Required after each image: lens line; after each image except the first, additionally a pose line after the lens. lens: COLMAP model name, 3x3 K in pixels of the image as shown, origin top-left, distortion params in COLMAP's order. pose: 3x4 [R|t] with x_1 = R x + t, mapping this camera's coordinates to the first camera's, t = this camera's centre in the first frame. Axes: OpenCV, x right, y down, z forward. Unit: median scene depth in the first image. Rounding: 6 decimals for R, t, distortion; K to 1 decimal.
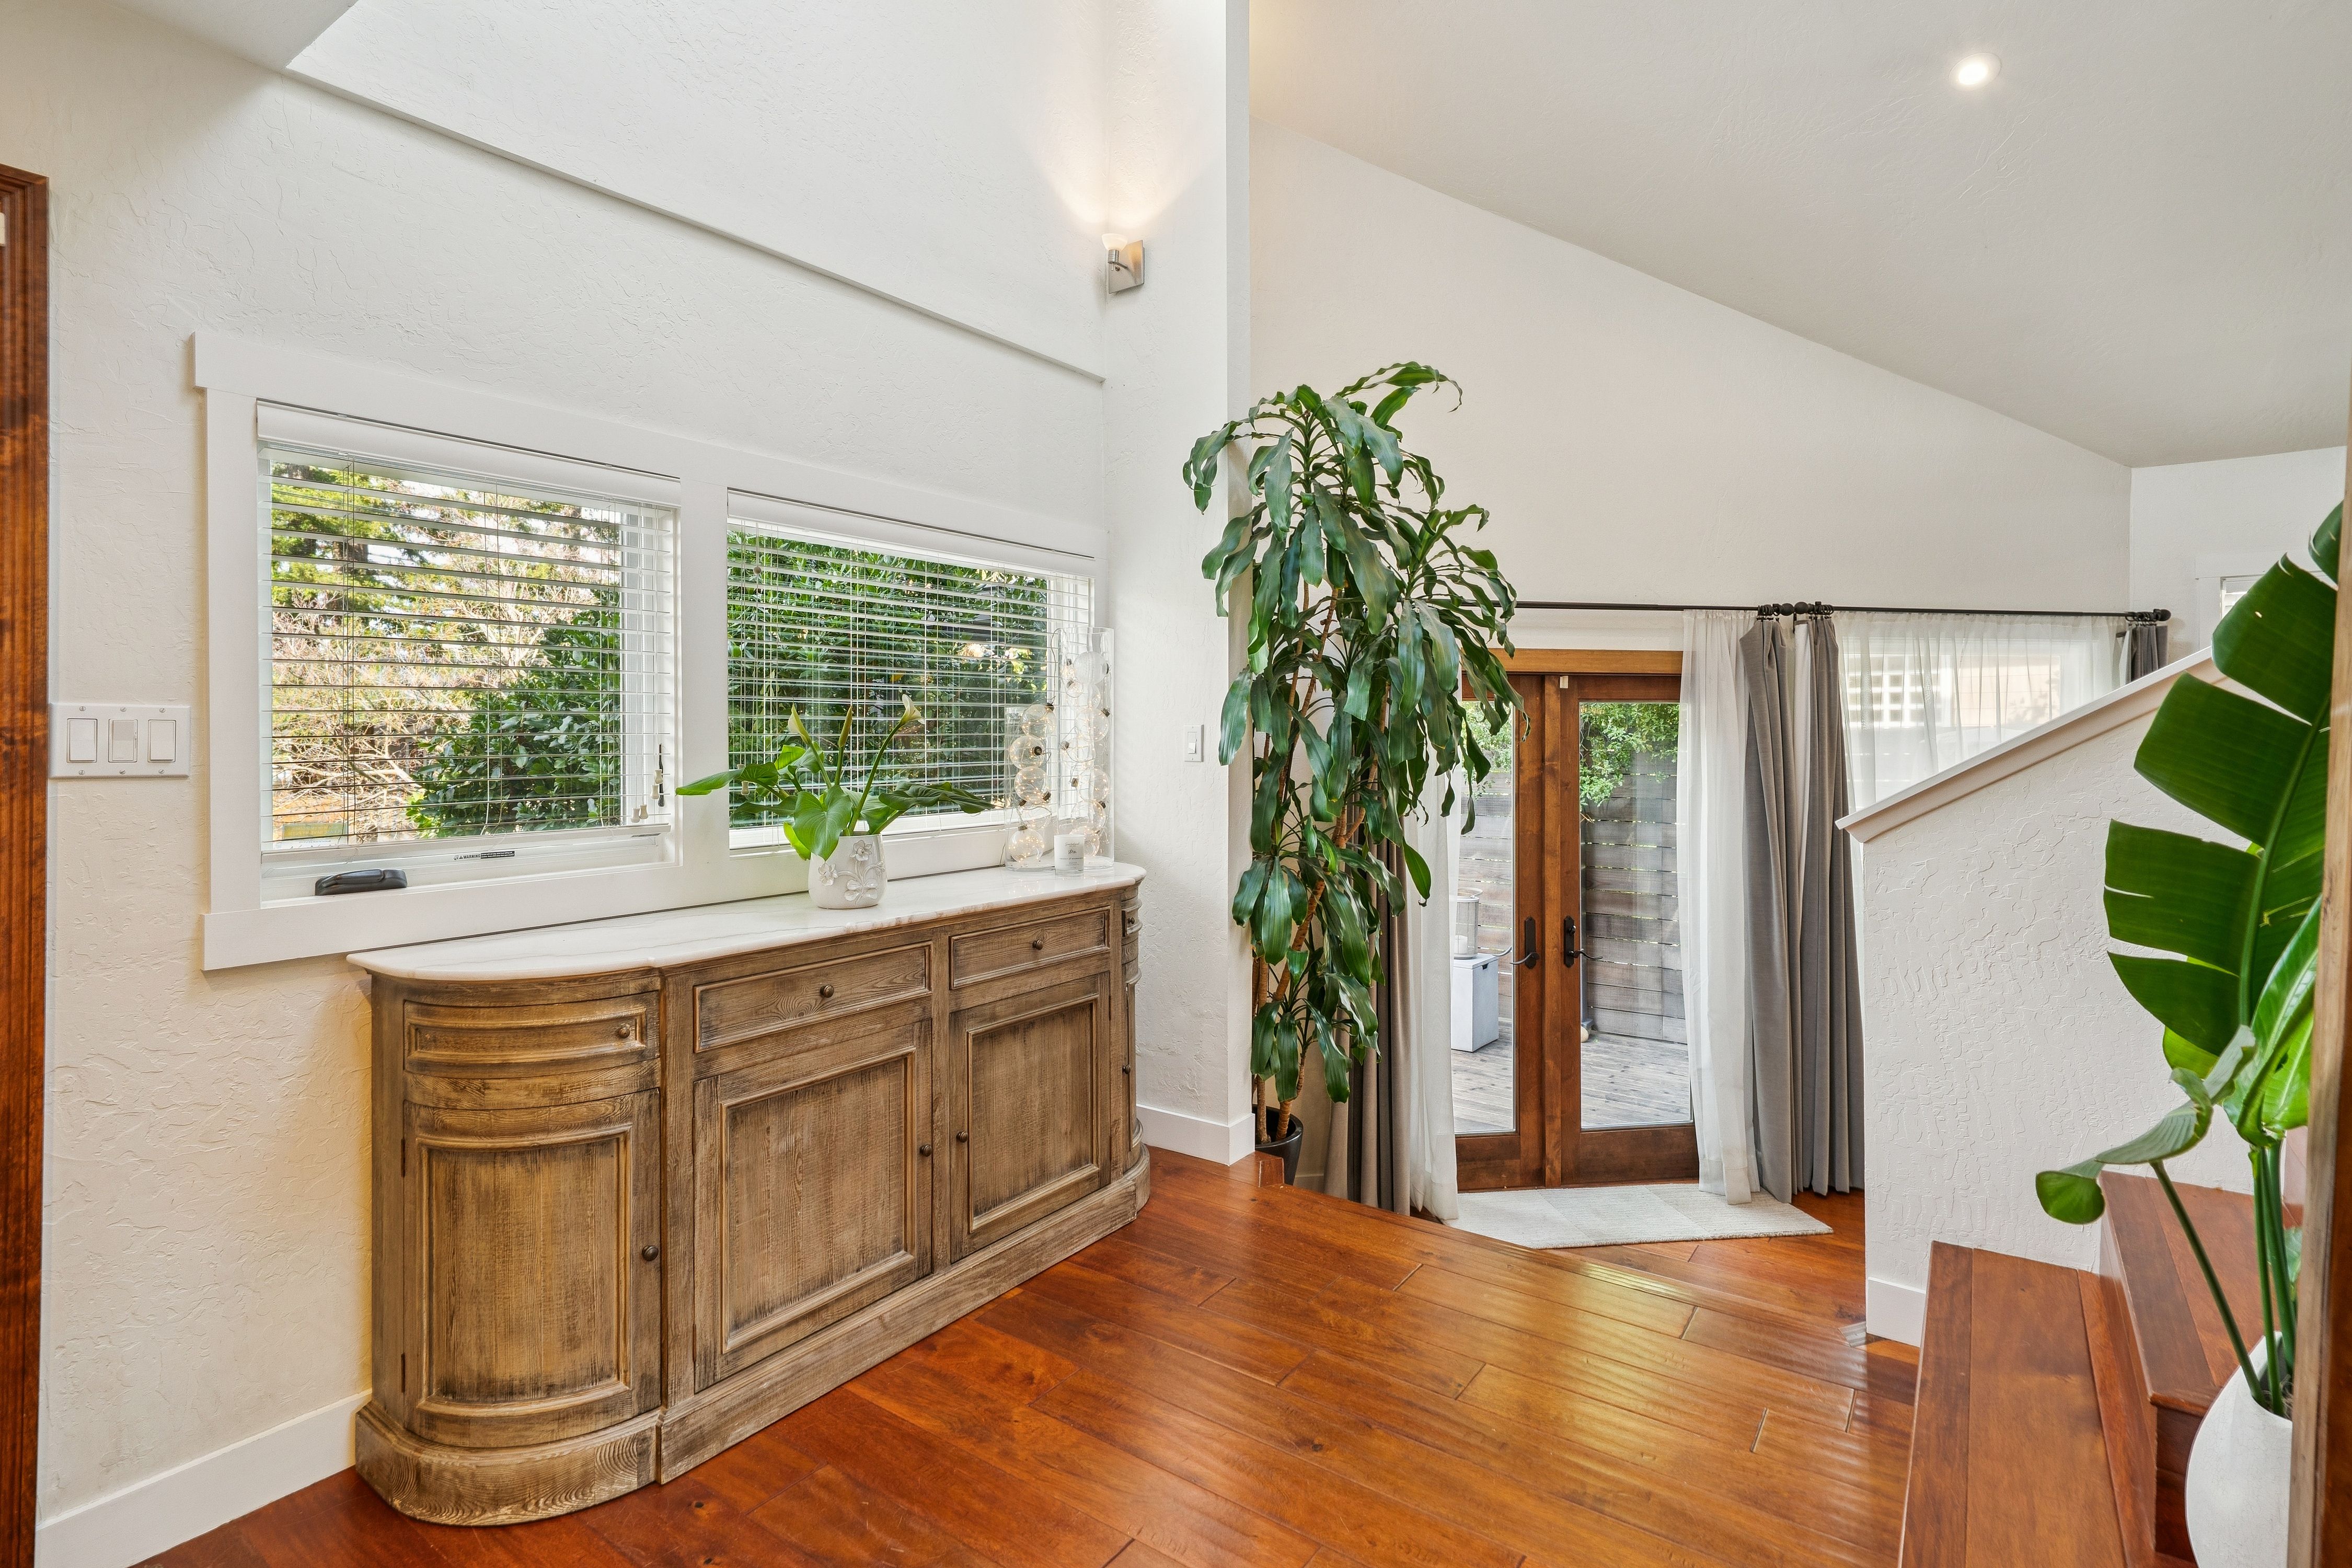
lens RADIAL K [[1150.0, 0, 1174.2], [0, 1150.0, 728.8], [0, 0, 1]] dist [0.000709, 0.000484]
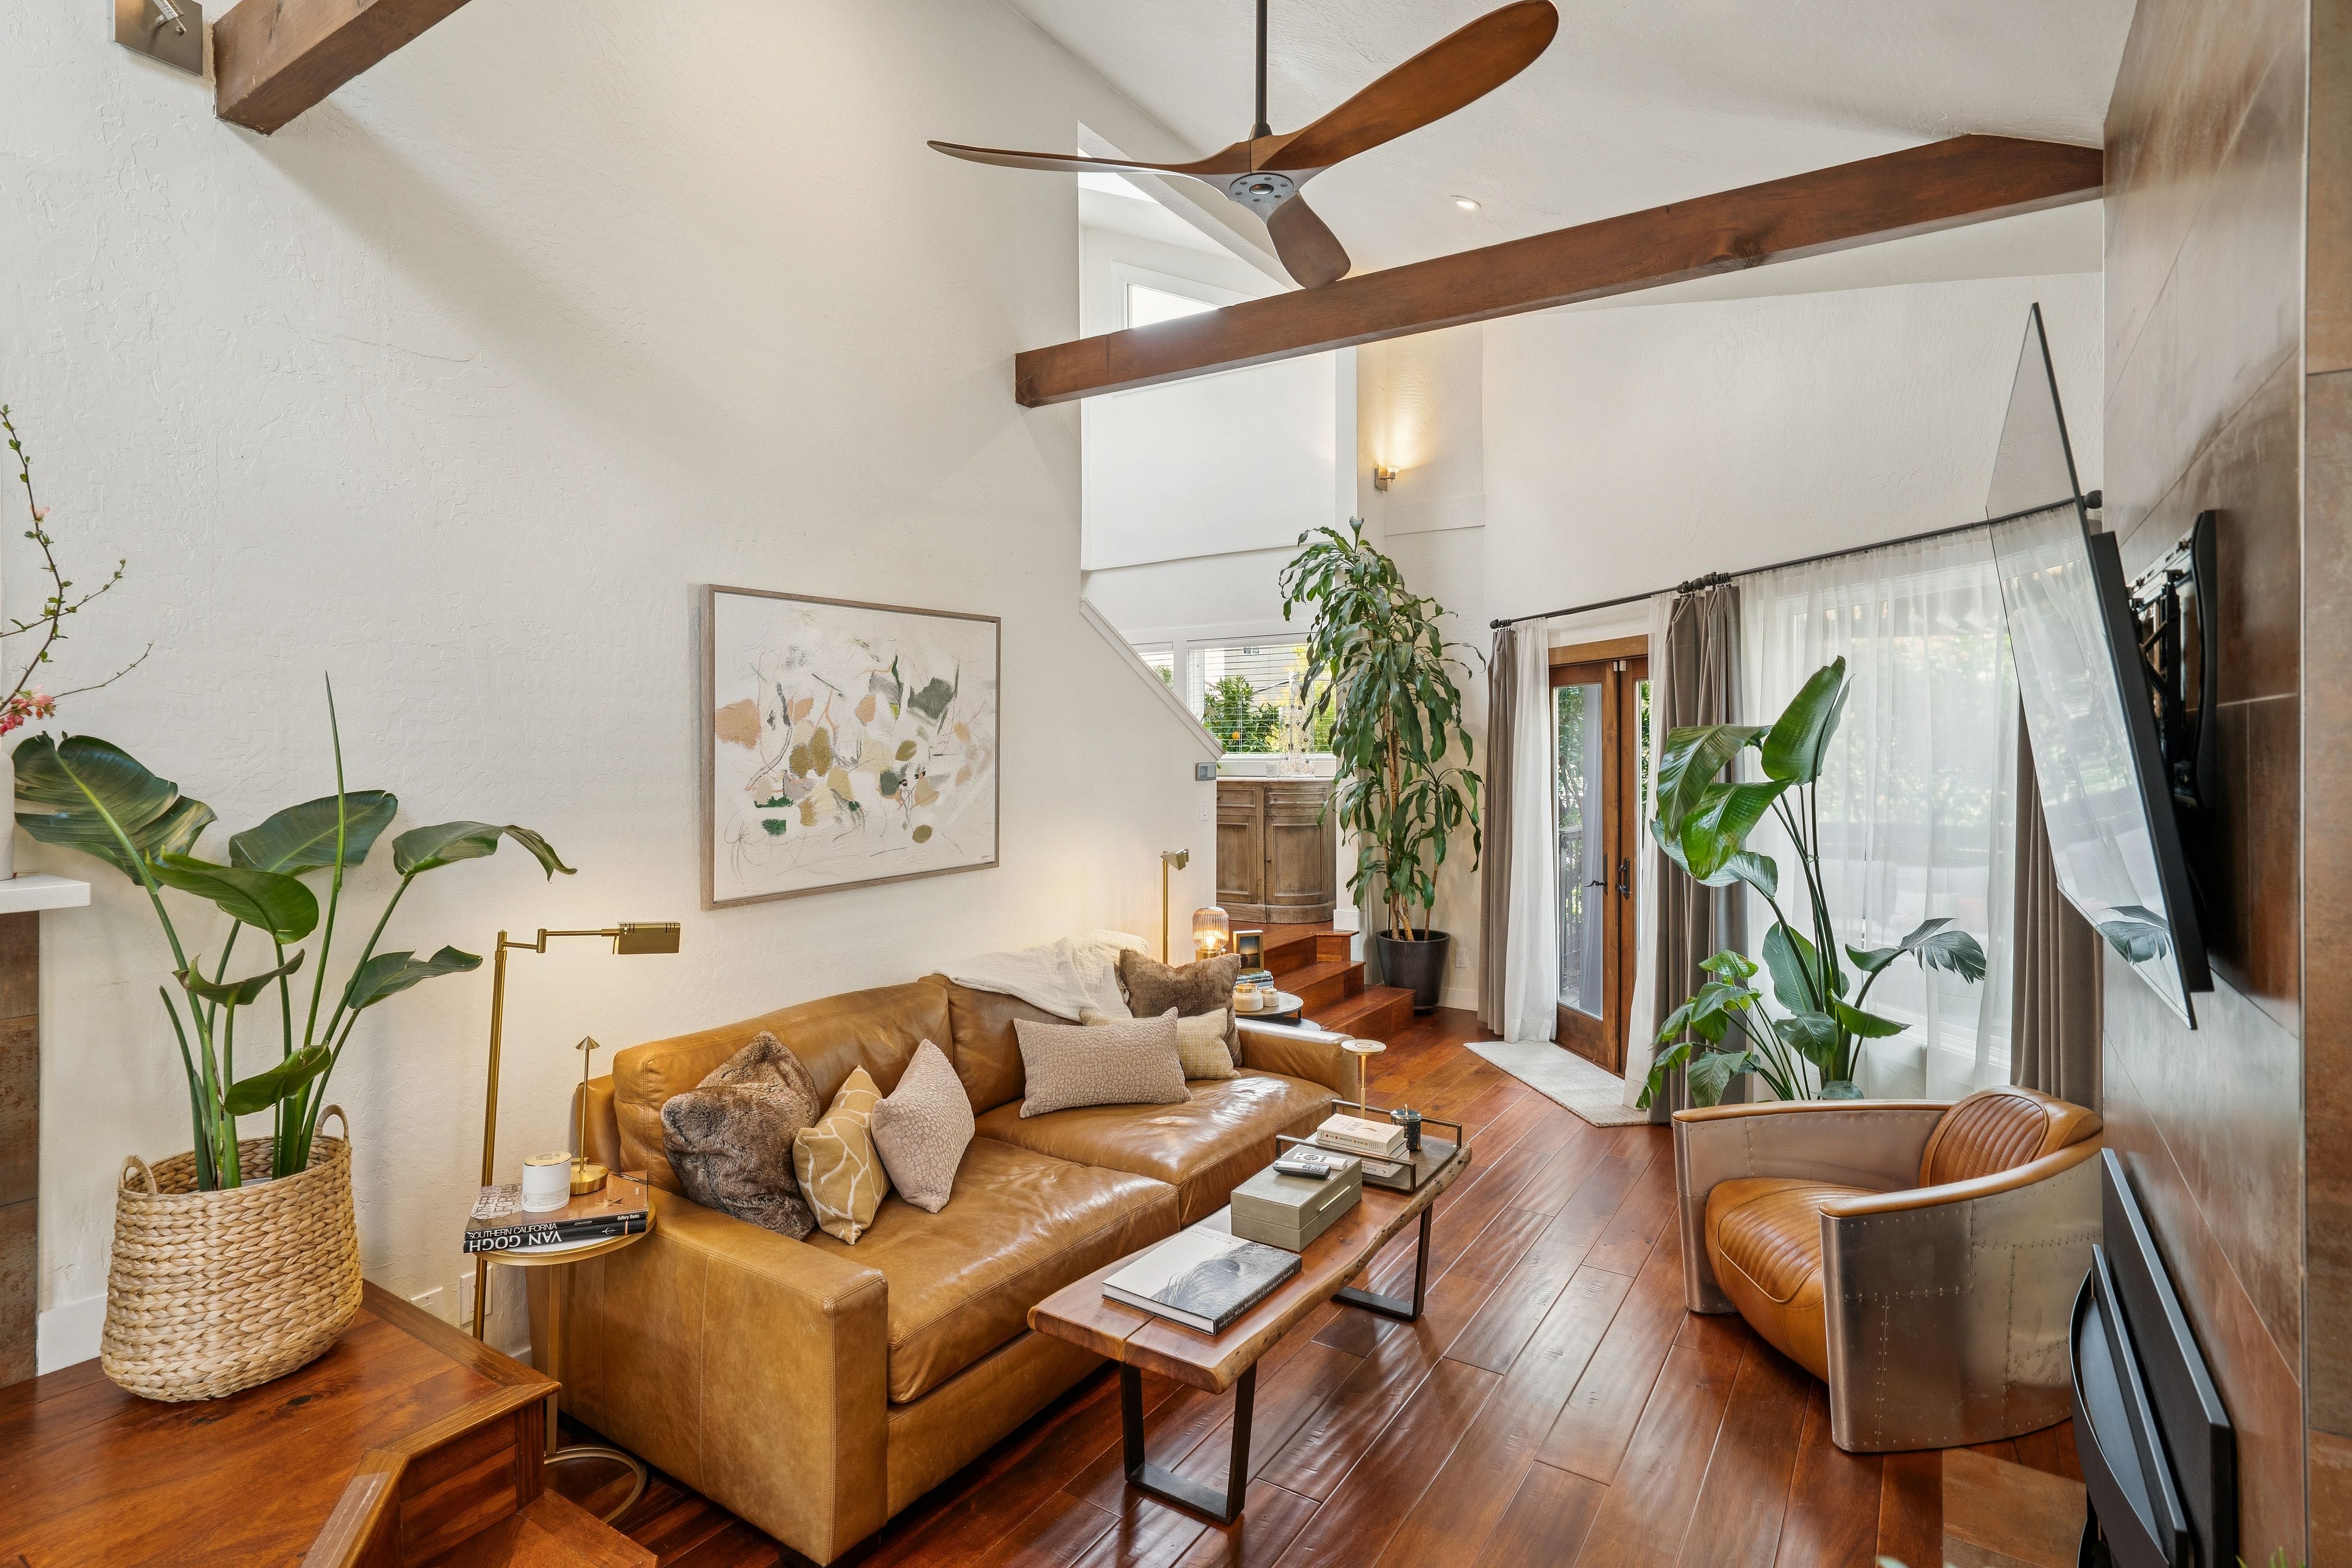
lens RADIAL K [[1183.9, 0, 1177.8], [0, 1183.9, 746.3], [0, 0, 1]] dist [-0.000433, -0.000083]
pose [[0.038152, 0.002880, -0.999268, 3.776360], [0.009179, 0.999953, 0.003232, 0.084988], [0.999230, -0.009296, 0.038124, 1.158680]]
